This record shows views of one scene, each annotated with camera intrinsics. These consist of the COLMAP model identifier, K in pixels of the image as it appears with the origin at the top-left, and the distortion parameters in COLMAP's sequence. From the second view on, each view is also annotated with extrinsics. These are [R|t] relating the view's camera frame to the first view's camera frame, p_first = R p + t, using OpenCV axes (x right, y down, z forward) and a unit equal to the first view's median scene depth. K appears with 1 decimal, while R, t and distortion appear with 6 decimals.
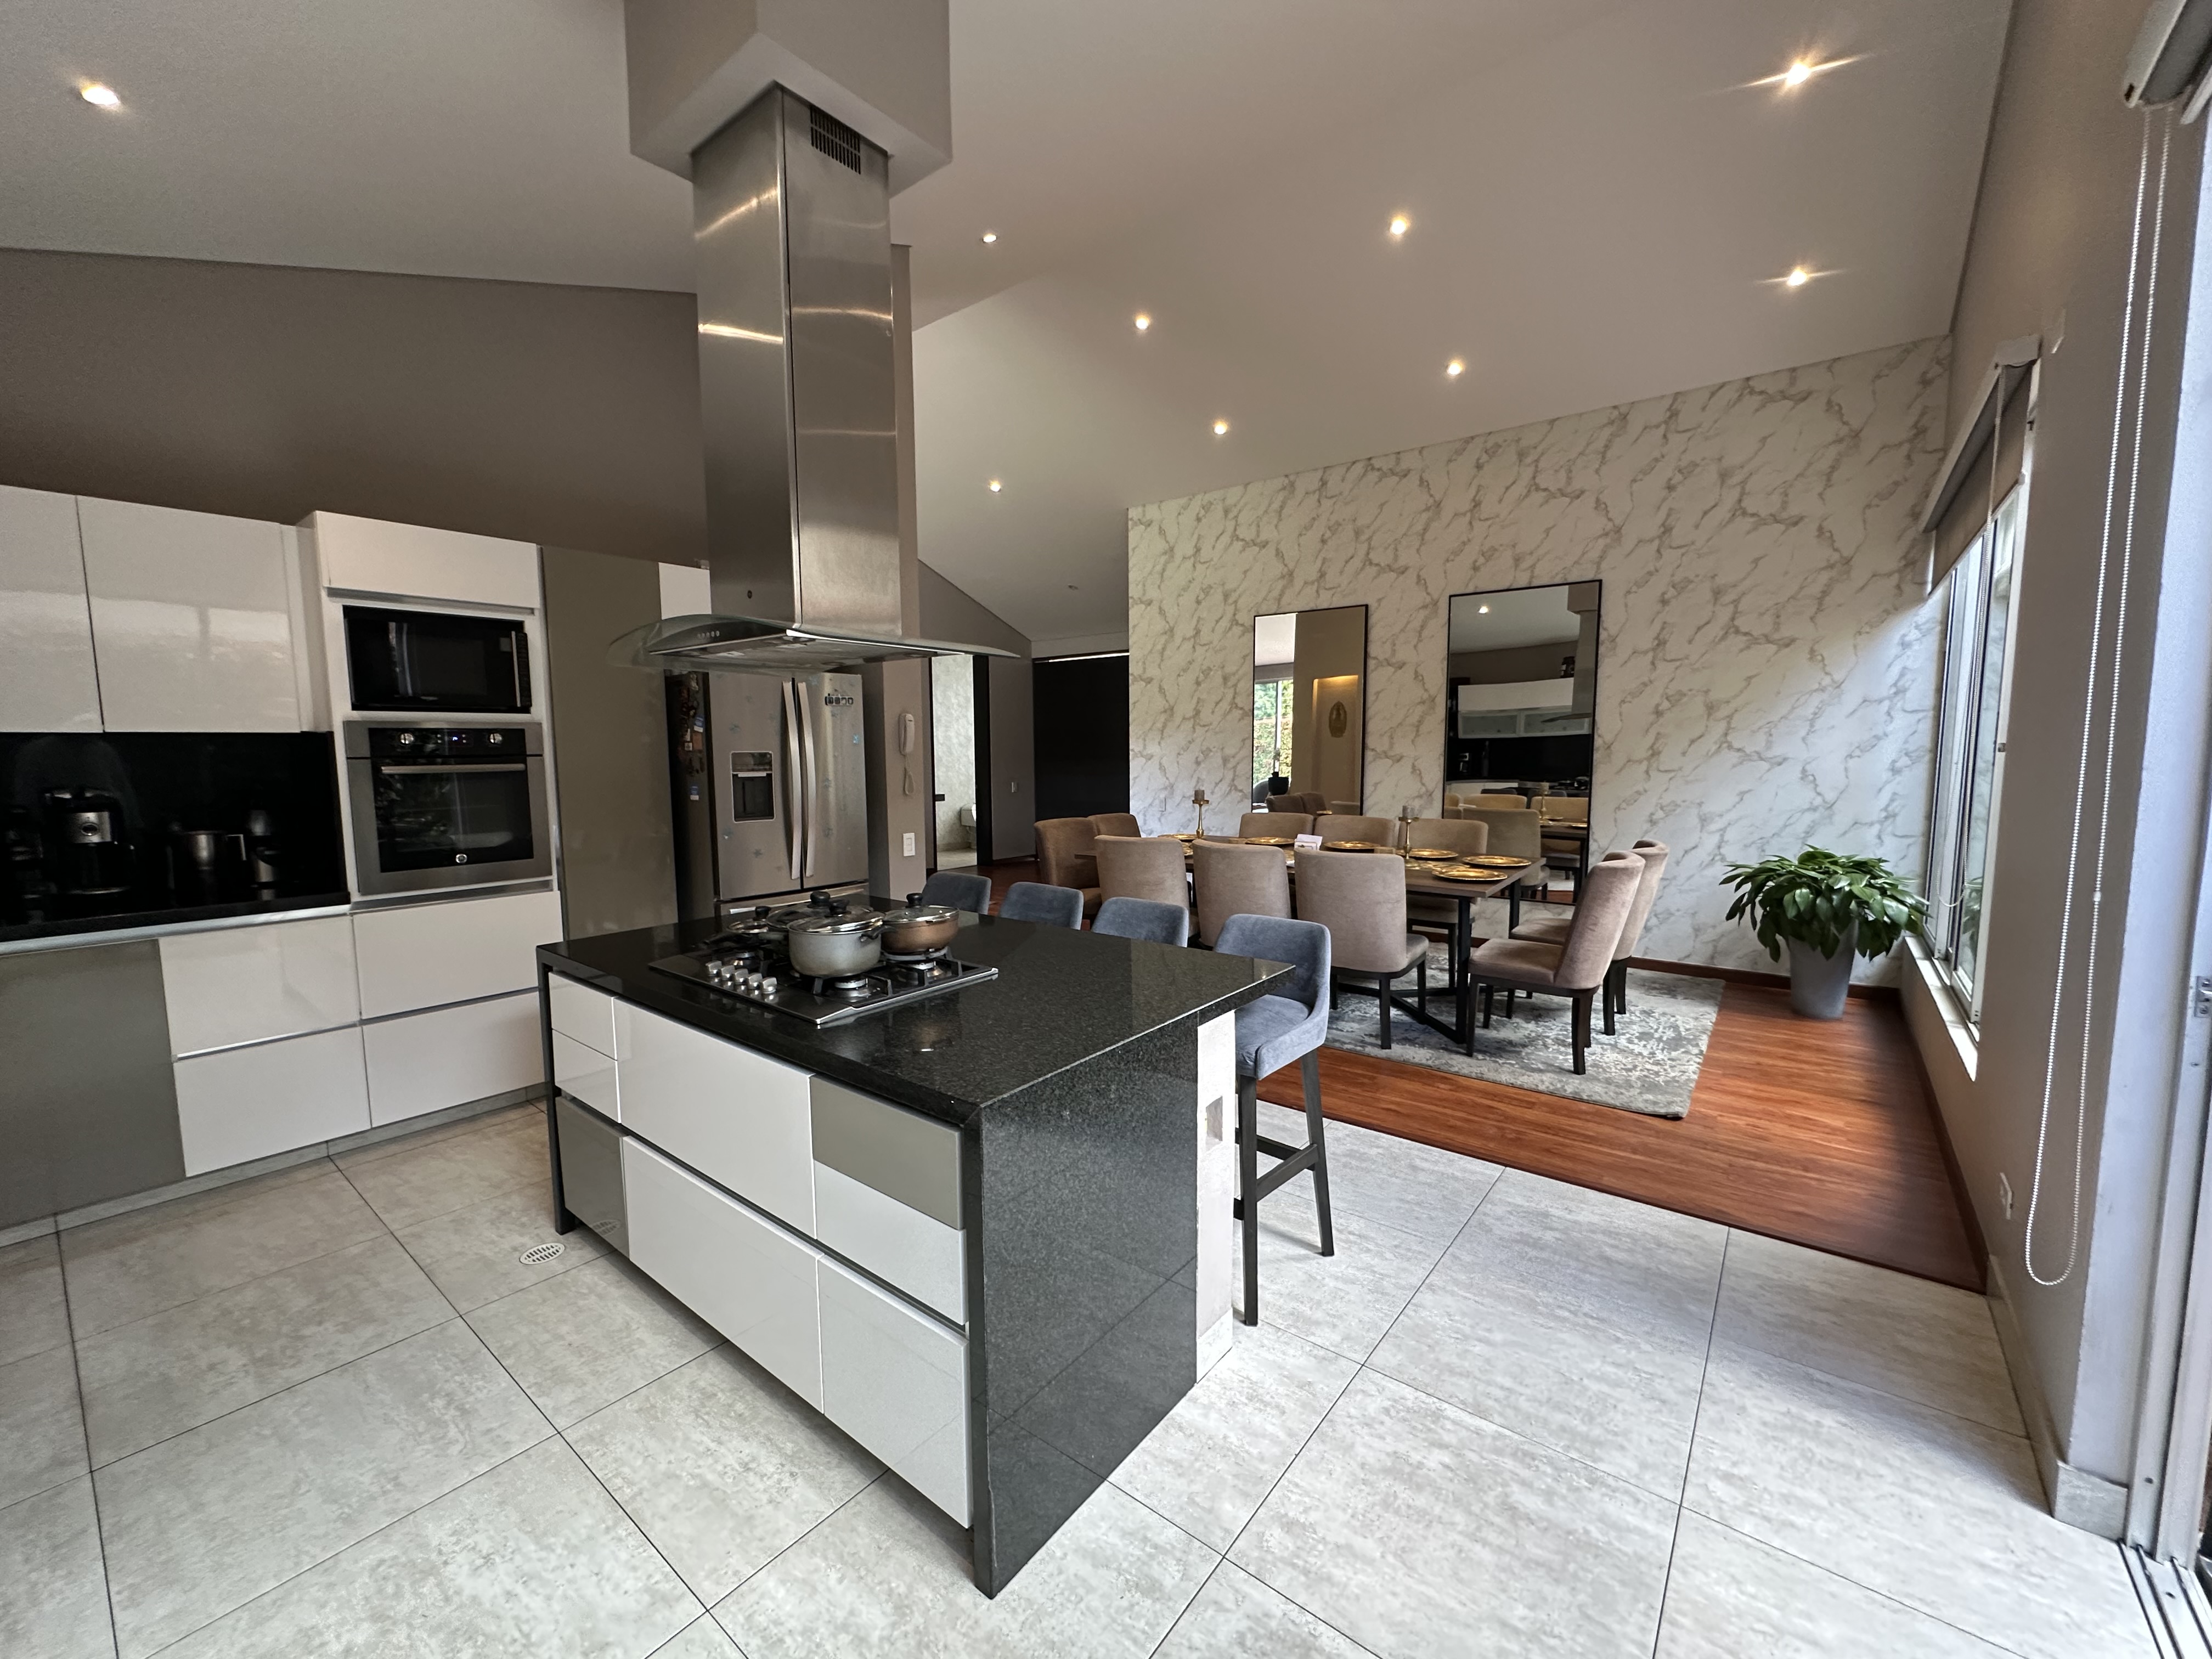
lens RADIAL K [[885.5, 0, 1106.0], [0, 885.5, 830.8], [0, 0, 1]] dist [-0.002091, -0.000079]
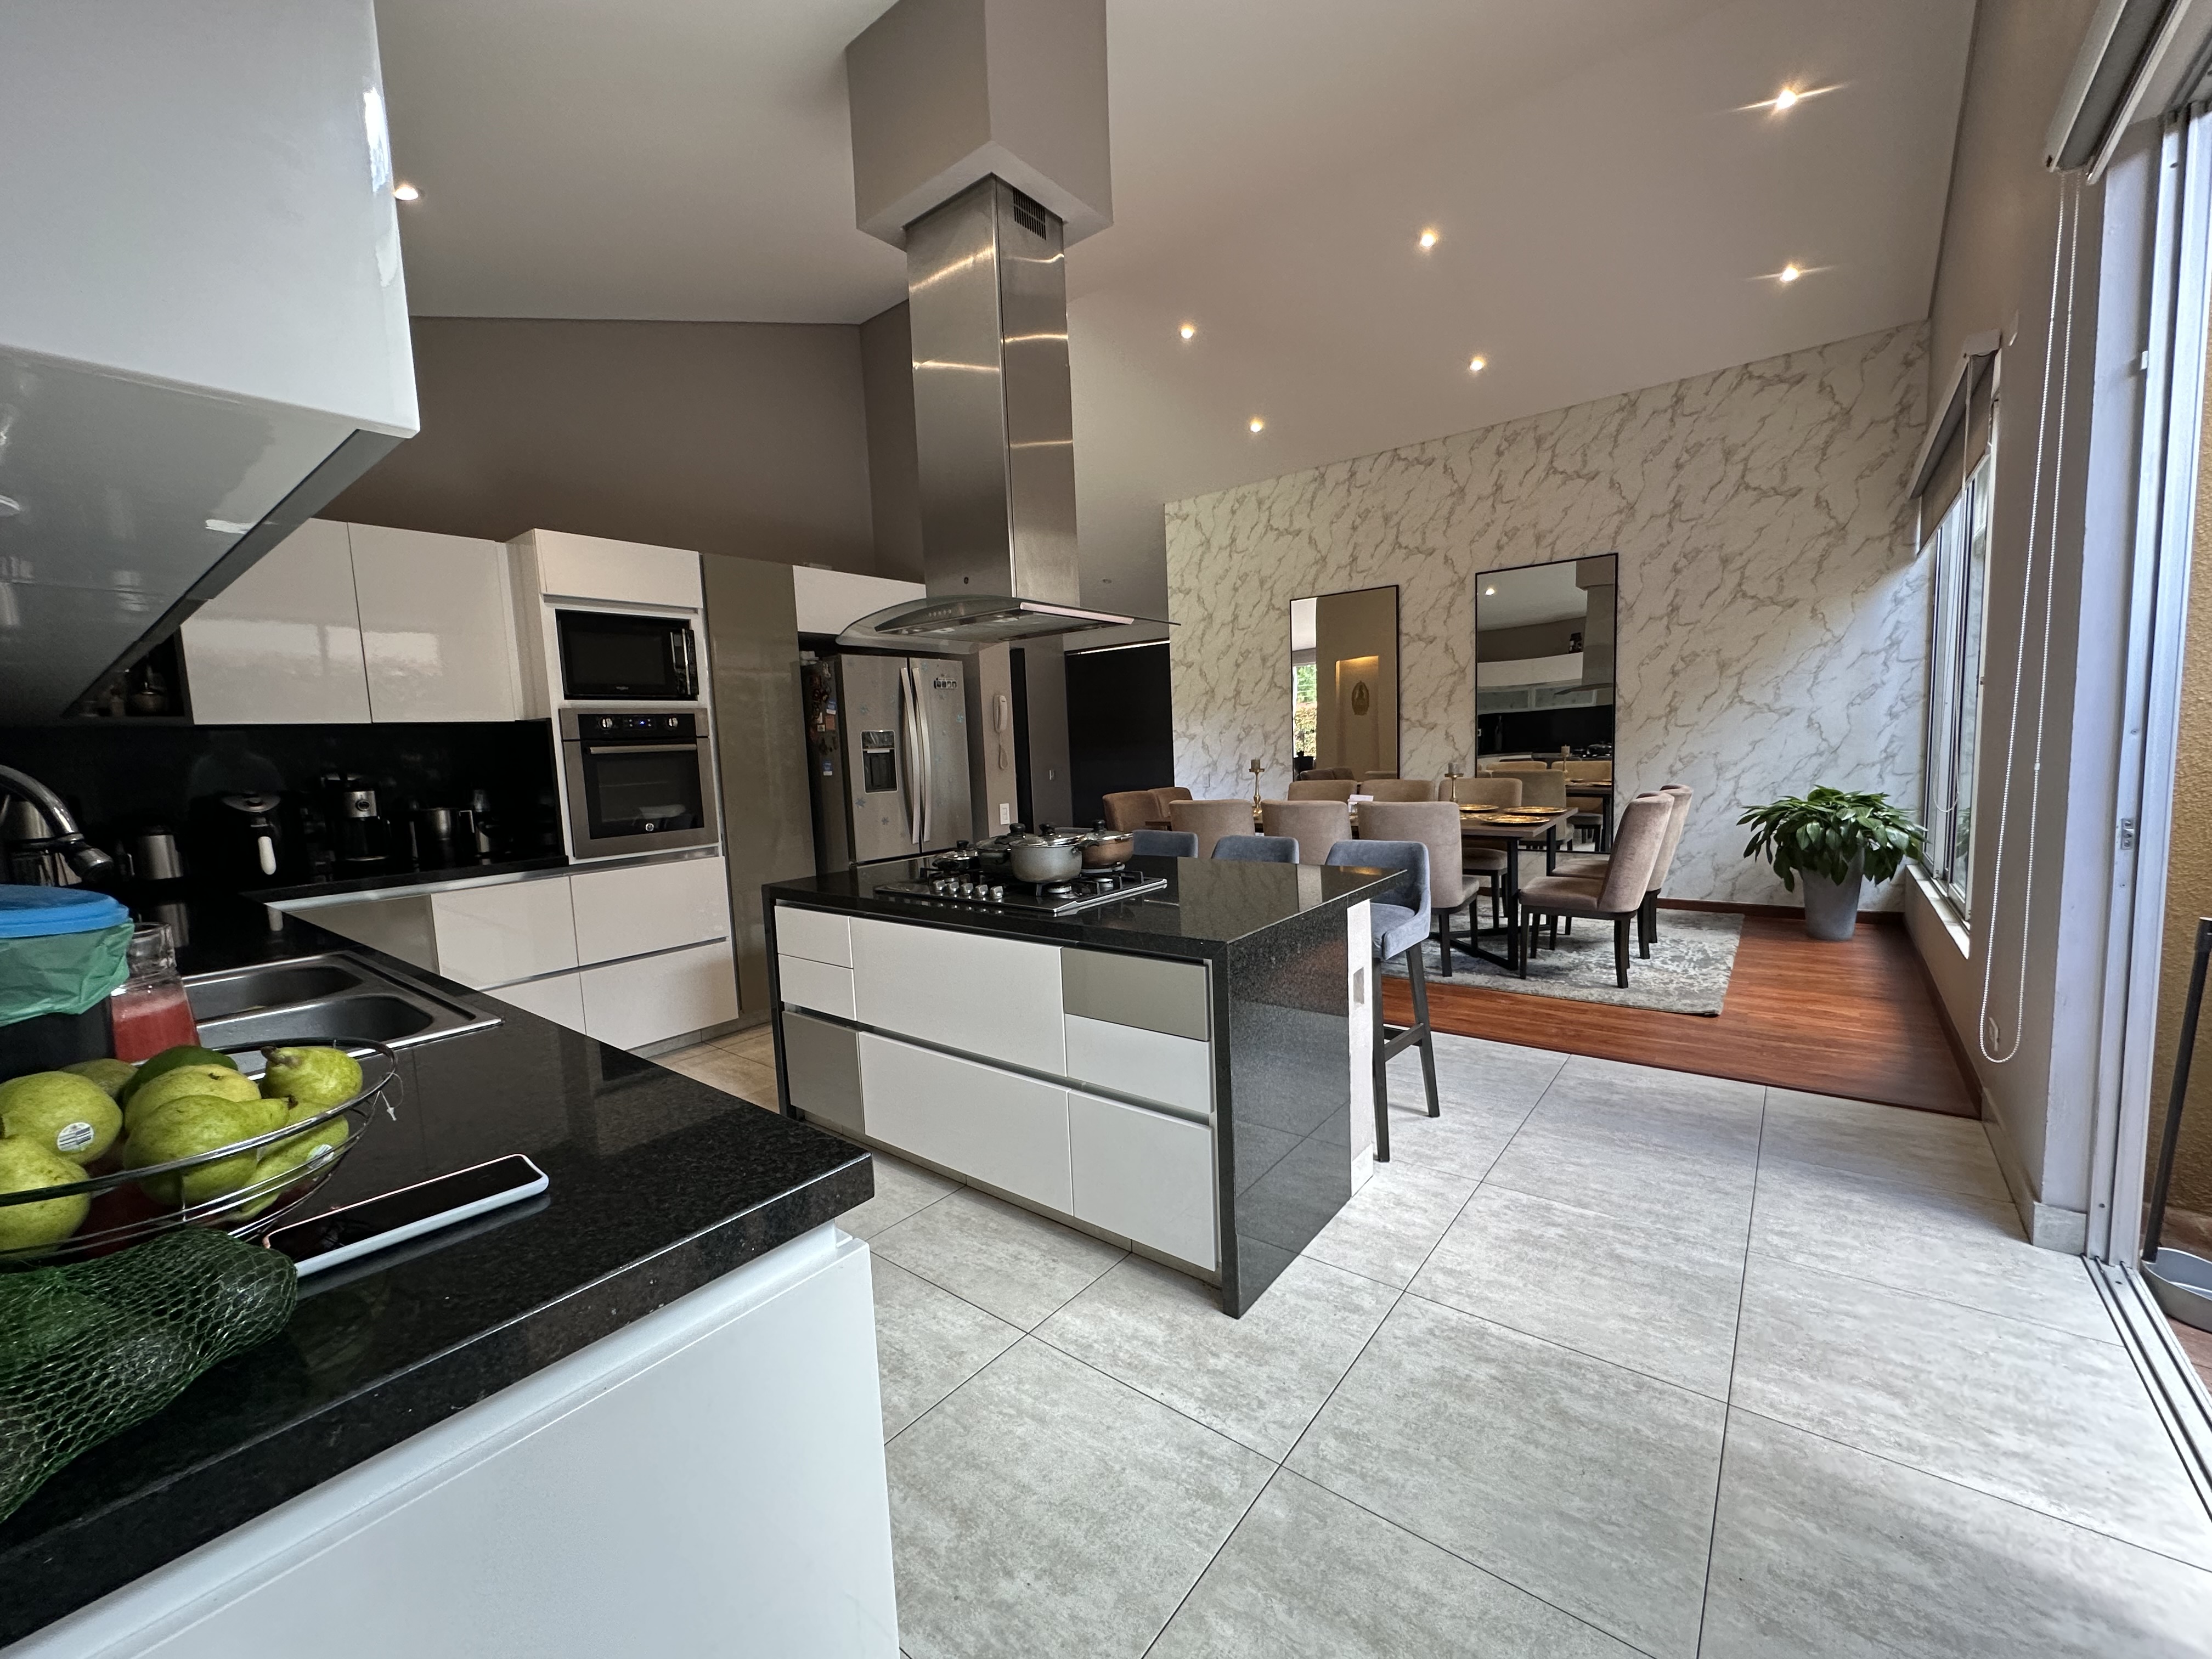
lens RADIAL K [[885.5, 0, 1107.8], [0, 885.5, 830.6], [0, 0, 1]] dist [-0.002091, -0.000079]
pose [[0.999346, -0.036158, 0.000431, -0.126080], [0.036157, 0.999344, 0.001906, 0.051559], [-0.000500, -0.001889, 0.999998, -0.141239]]
